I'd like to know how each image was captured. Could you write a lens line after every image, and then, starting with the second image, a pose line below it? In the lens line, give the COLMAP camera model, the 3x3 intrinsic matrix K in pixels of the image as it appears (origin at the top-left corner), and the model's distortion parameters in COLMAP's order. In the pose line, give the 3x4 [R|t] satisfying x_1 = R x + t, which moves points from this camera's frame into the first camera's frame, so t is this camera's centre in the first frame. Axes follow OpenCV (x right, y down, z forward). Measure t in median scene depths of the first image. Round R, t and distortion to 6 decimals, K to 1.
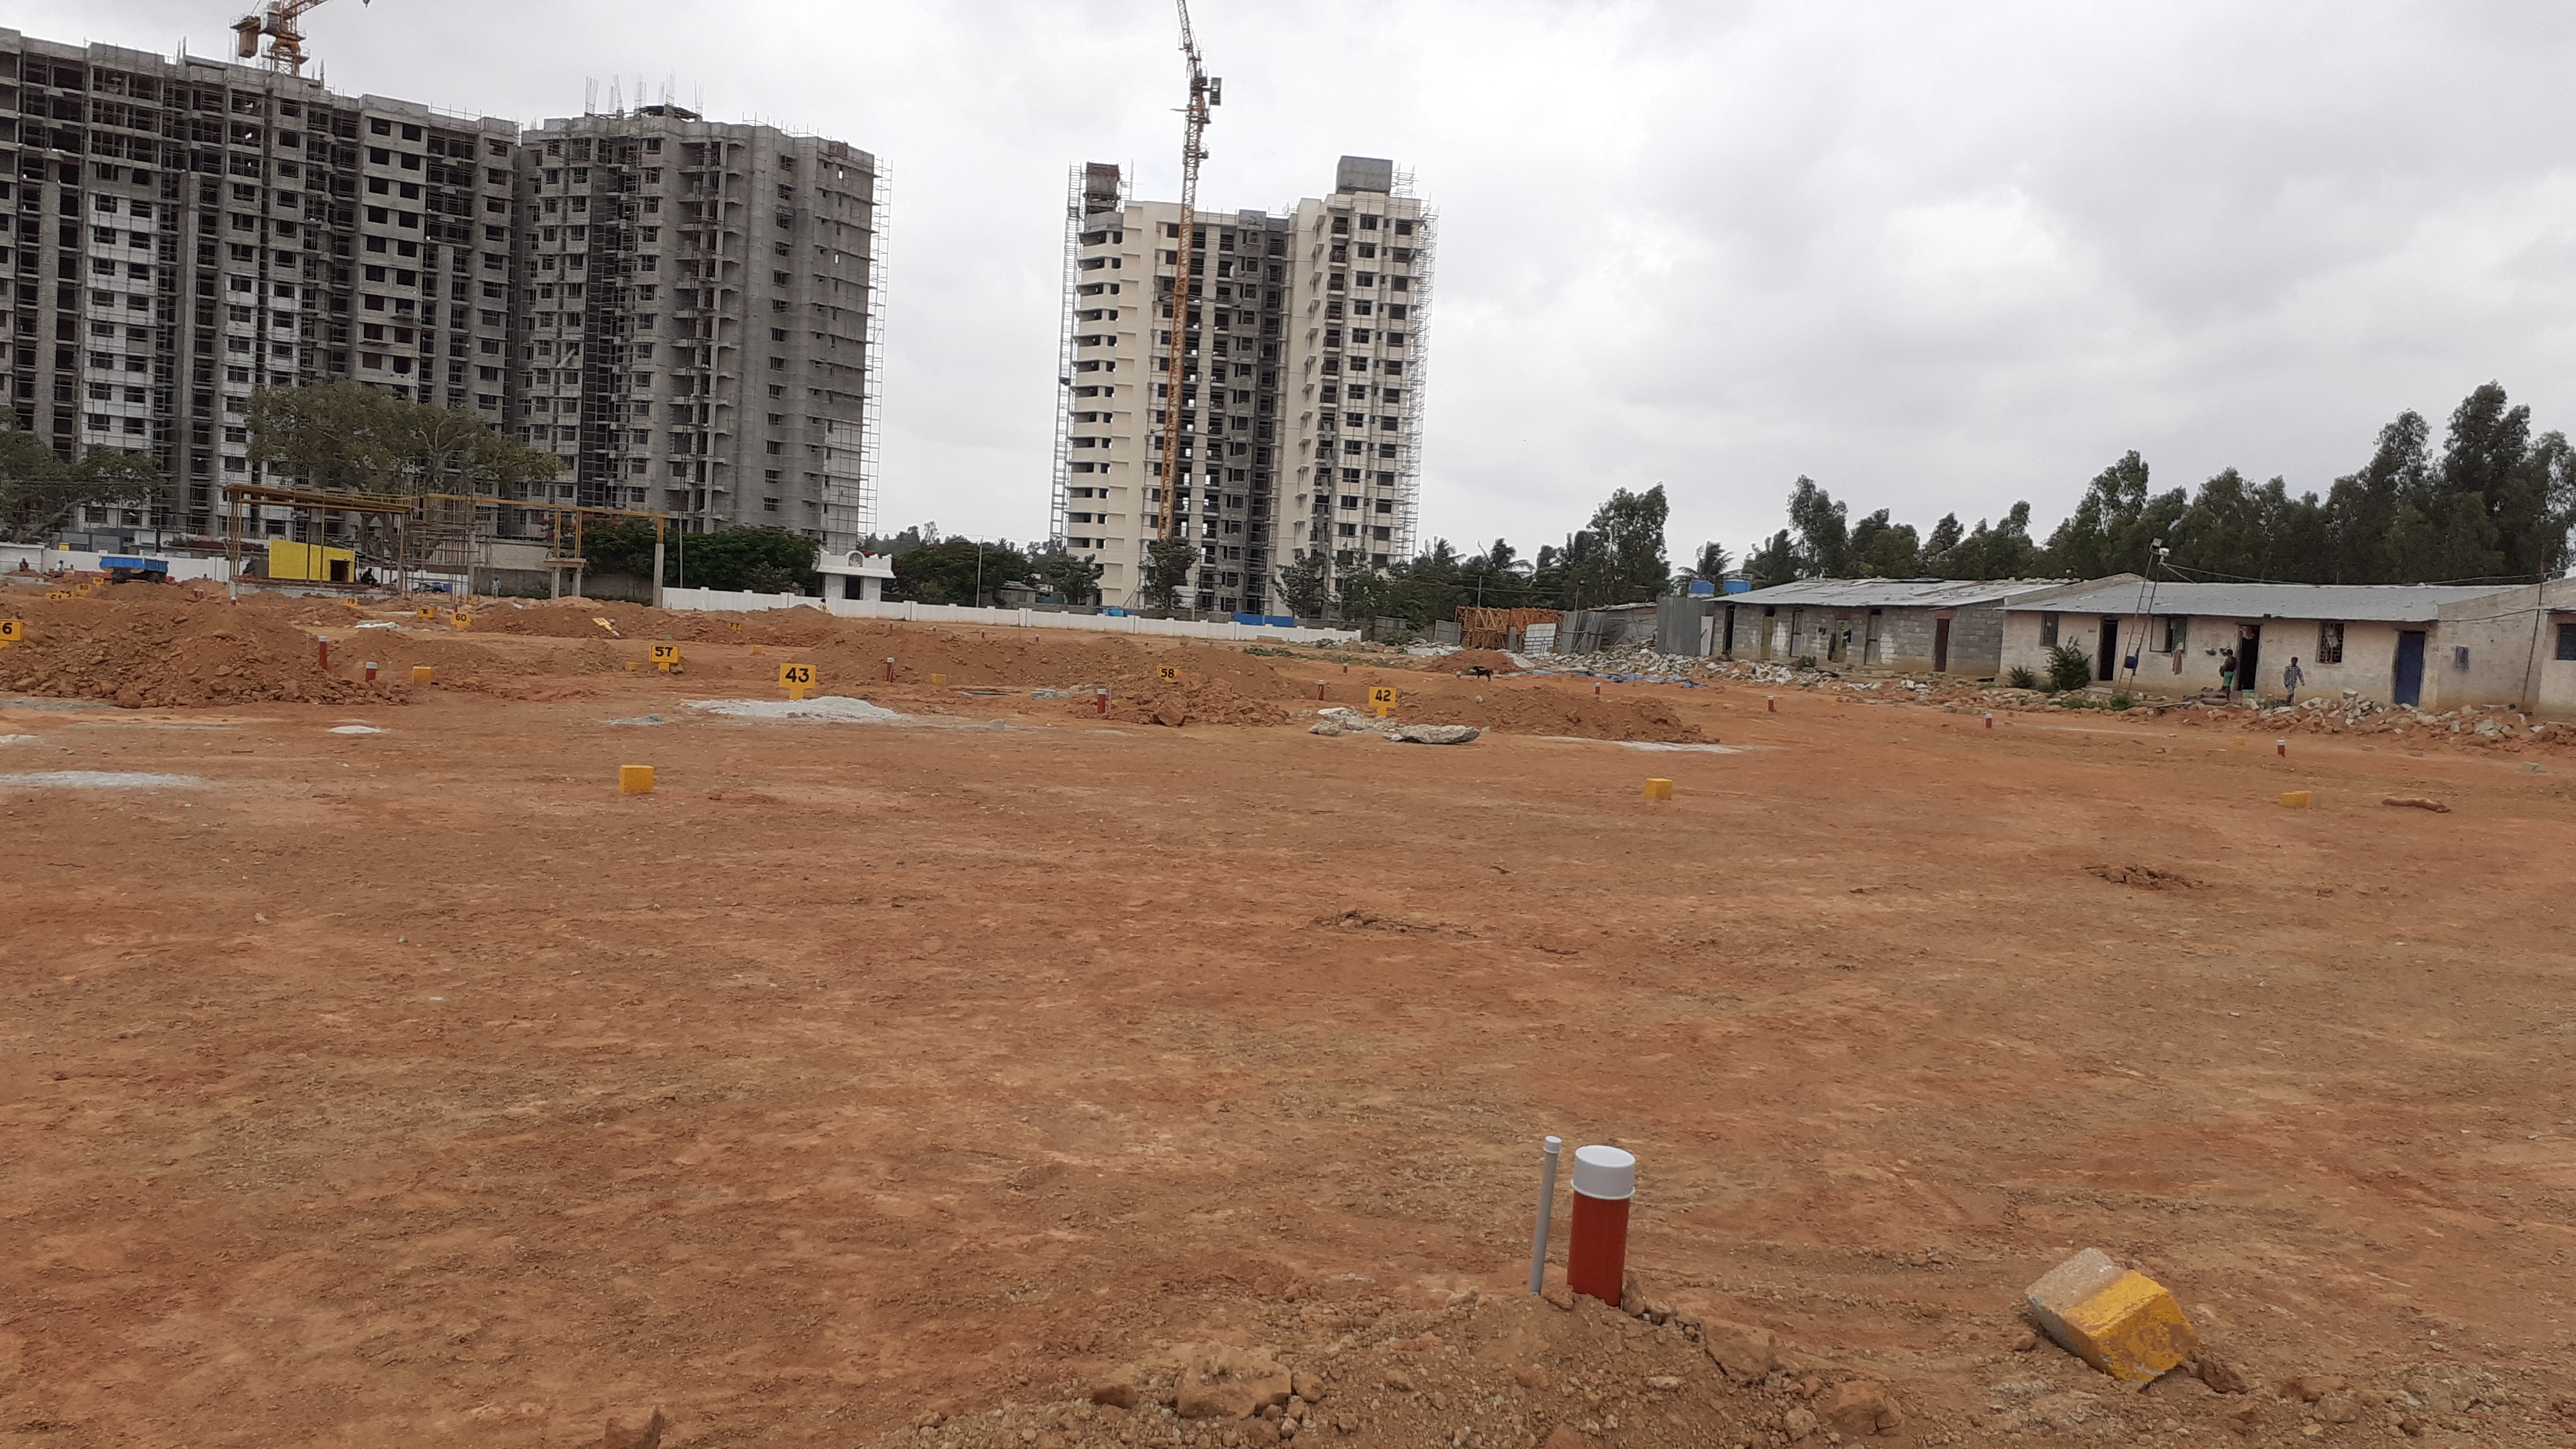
lens RADIAL K [[1970.7, 0, 1288.0], [0, 1970.7, 724.5], [0, 0, 1]] dist [-0.001523, -0.005366]
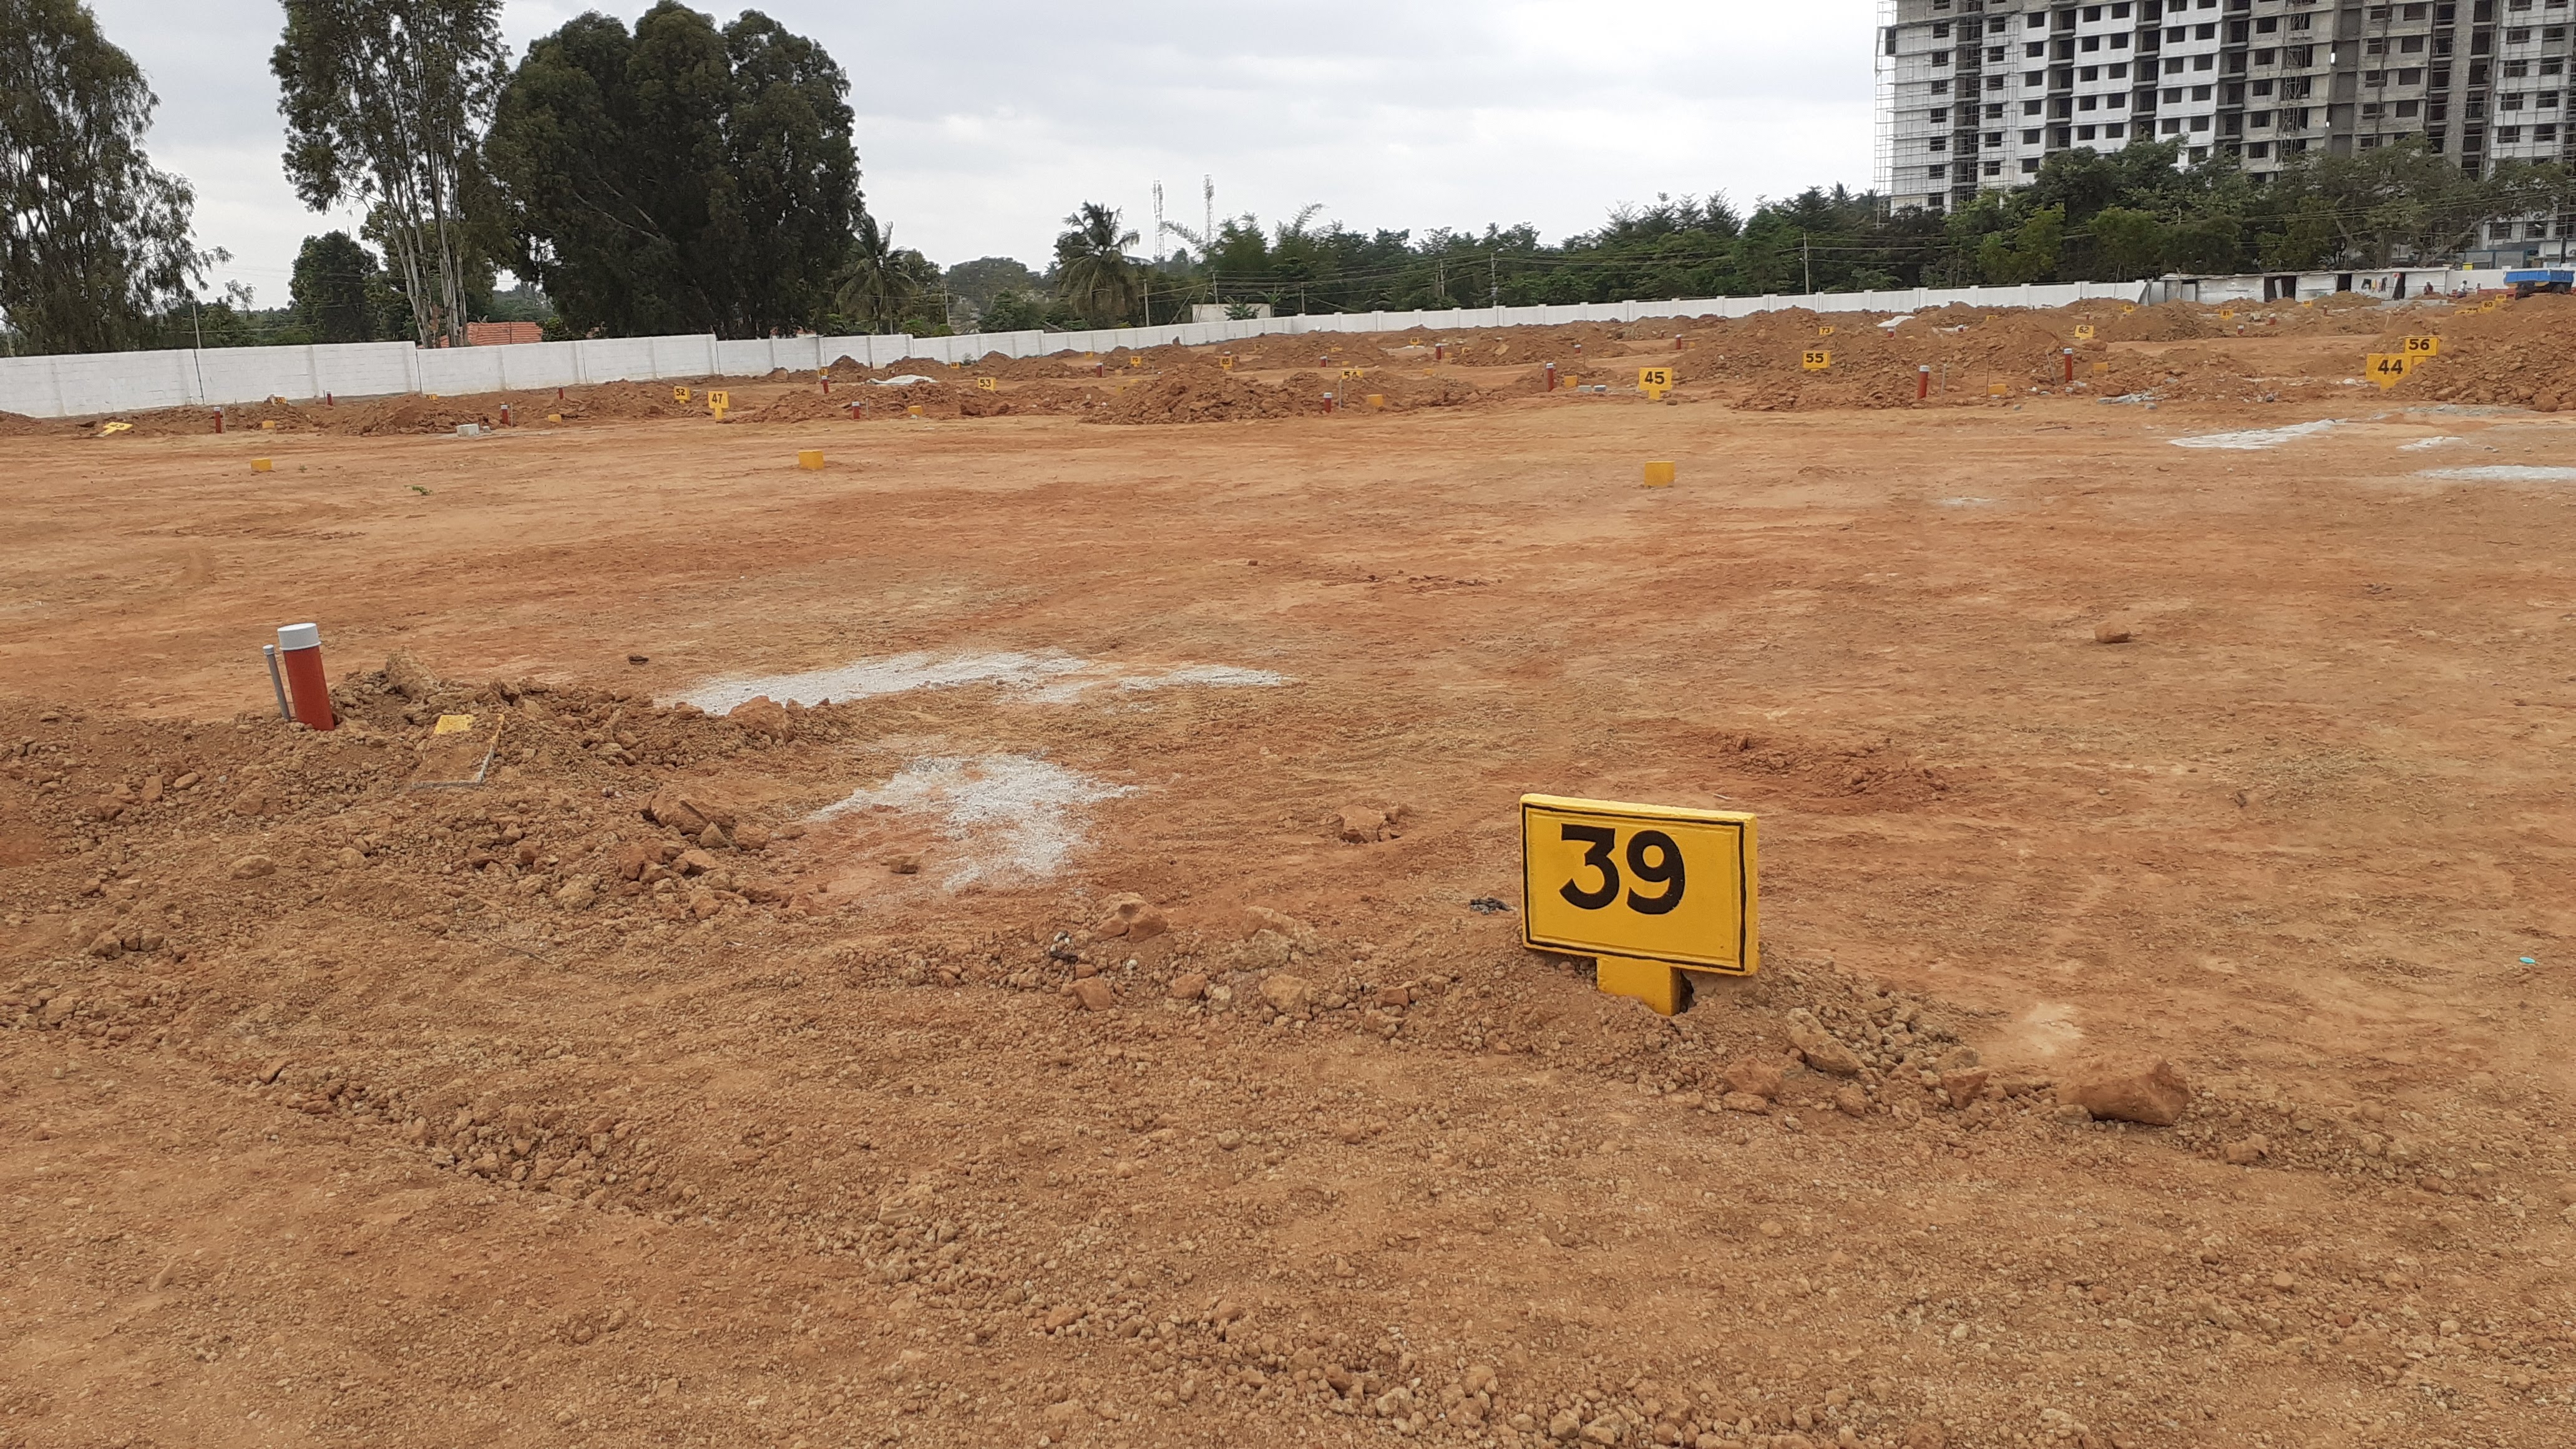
lens RADIAL K [[2131.1, 0, 1195.4], [0, 2131.1, 789.3], [0, 0, 1]] dist [-0.002902, -0.024375]
pose [[0.484697, 0.107656, -0.868031, 0.033115], [0.015601, 0.991175, 0.131640, 0.022730], [0.874543, -0.077348, 0.478740, -0.112615]]
